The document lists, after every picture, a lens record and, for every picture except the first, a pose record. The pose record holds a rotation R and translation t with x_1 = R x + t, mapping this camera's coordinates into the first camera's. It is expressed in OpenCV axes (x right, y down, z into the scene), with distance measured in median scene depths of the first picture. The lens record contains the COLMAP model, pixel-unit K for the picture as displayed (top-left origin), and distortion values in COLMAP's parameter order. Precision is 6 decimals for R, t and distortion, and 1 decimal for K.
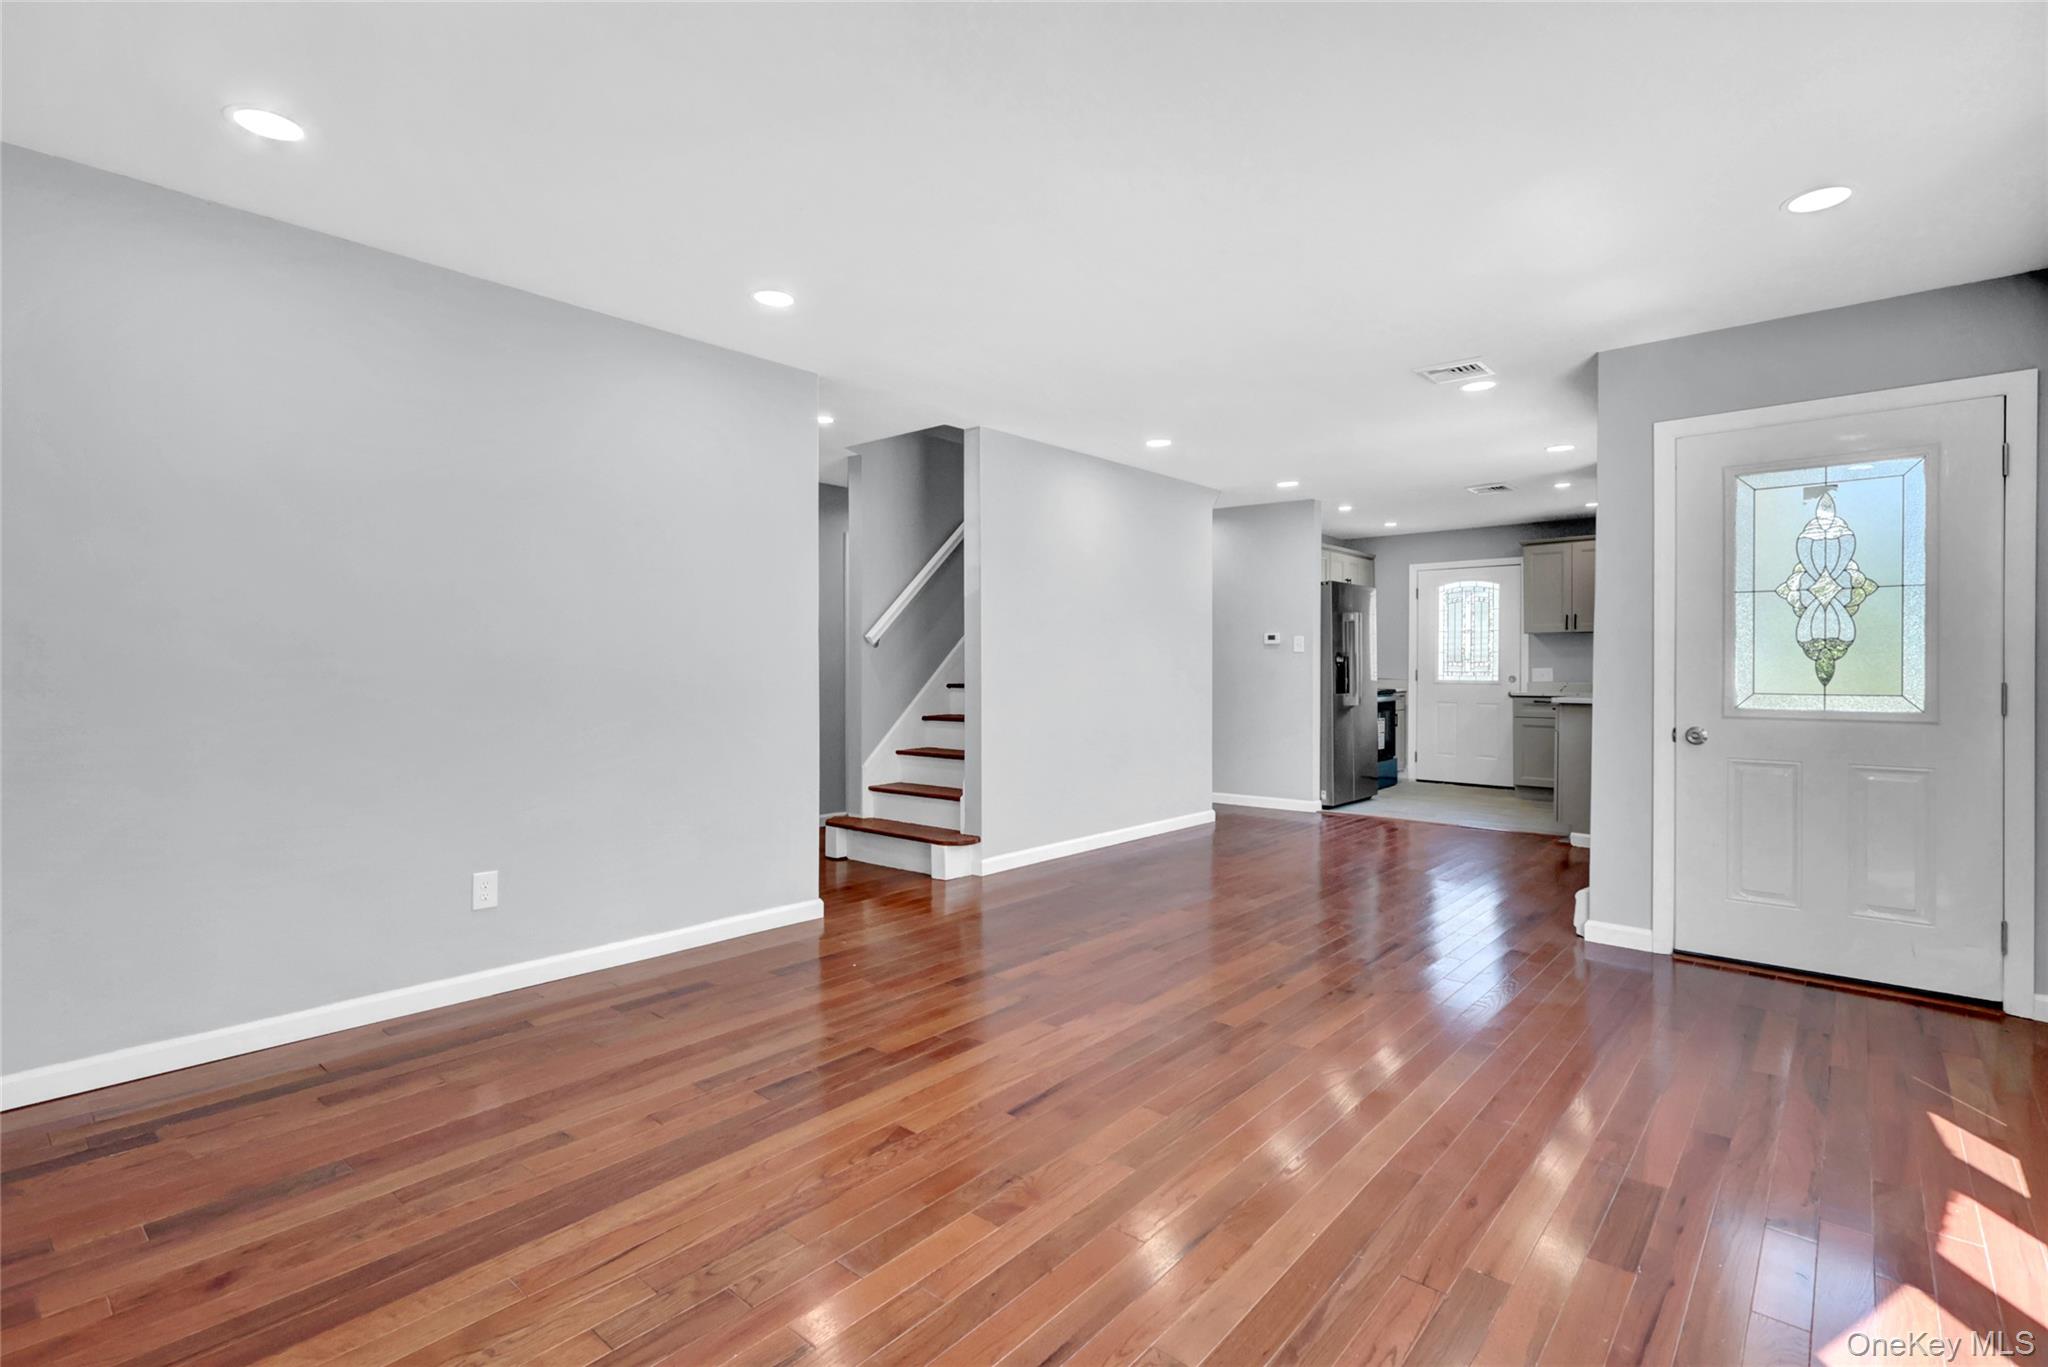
lens RADIAL K [[971.6, 0, 1029.2], [0, 971.6, 670.4], [0, 0, 1]] dist [-0.000291, 0.001984]
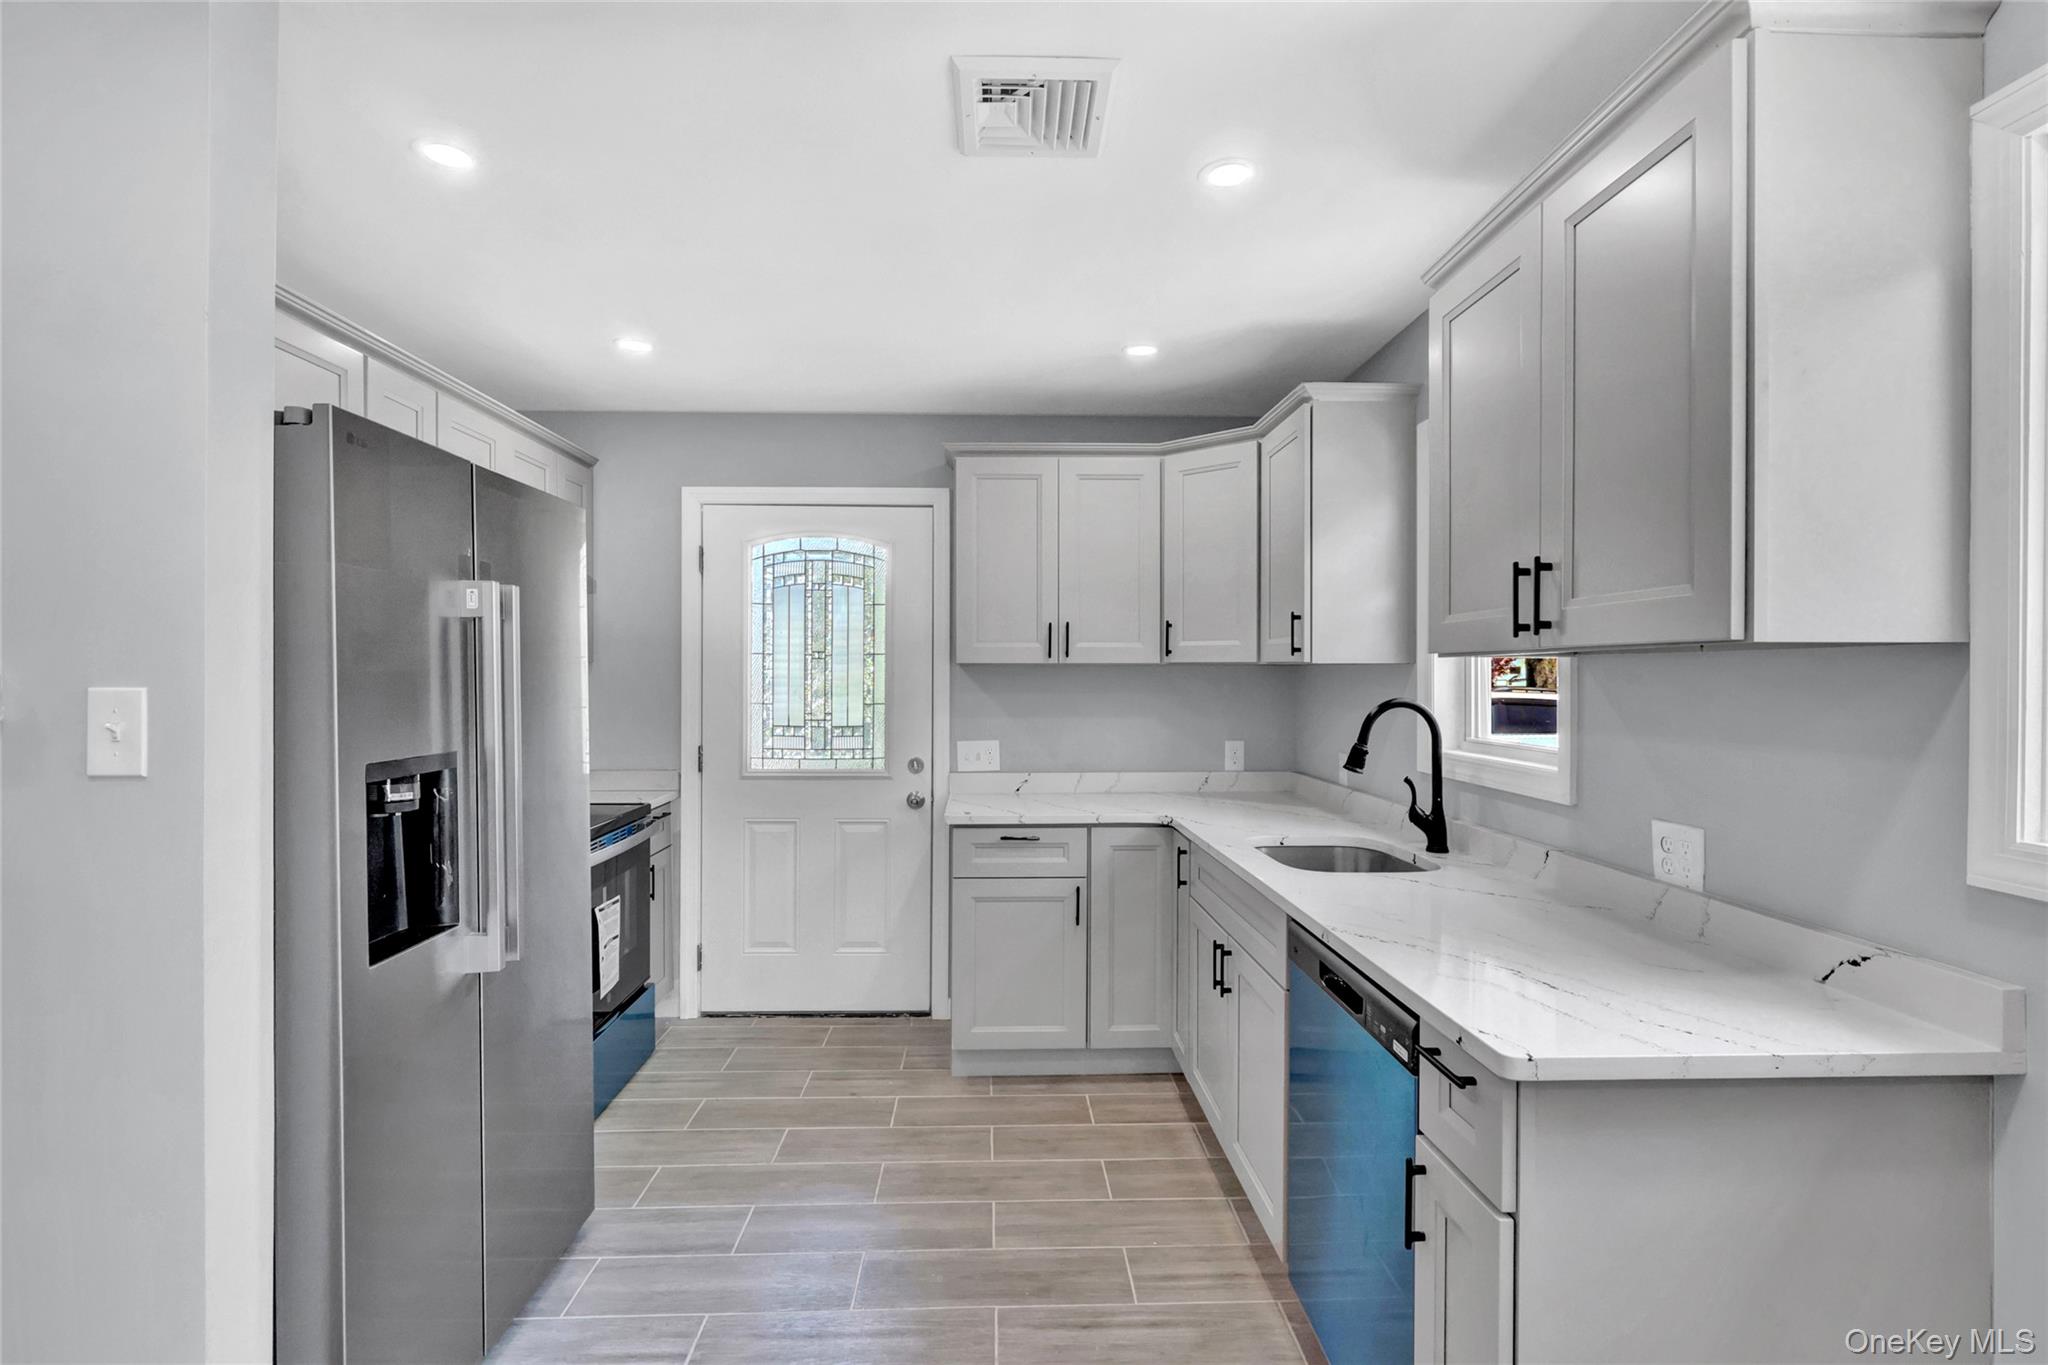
lens RADIAL K [[971.6, 0, 1011.9], [0, 971.6, 678.8], [0, 0, 1]] dist [-0.000291, 0.001984]
pose [[0.749559, -0.003859, 0.661927, 0.245811], [0.003070, 0.999993, 0.002353, -0.031833], [-0.661931, 0.000269, 0.749565, 0.656512]]
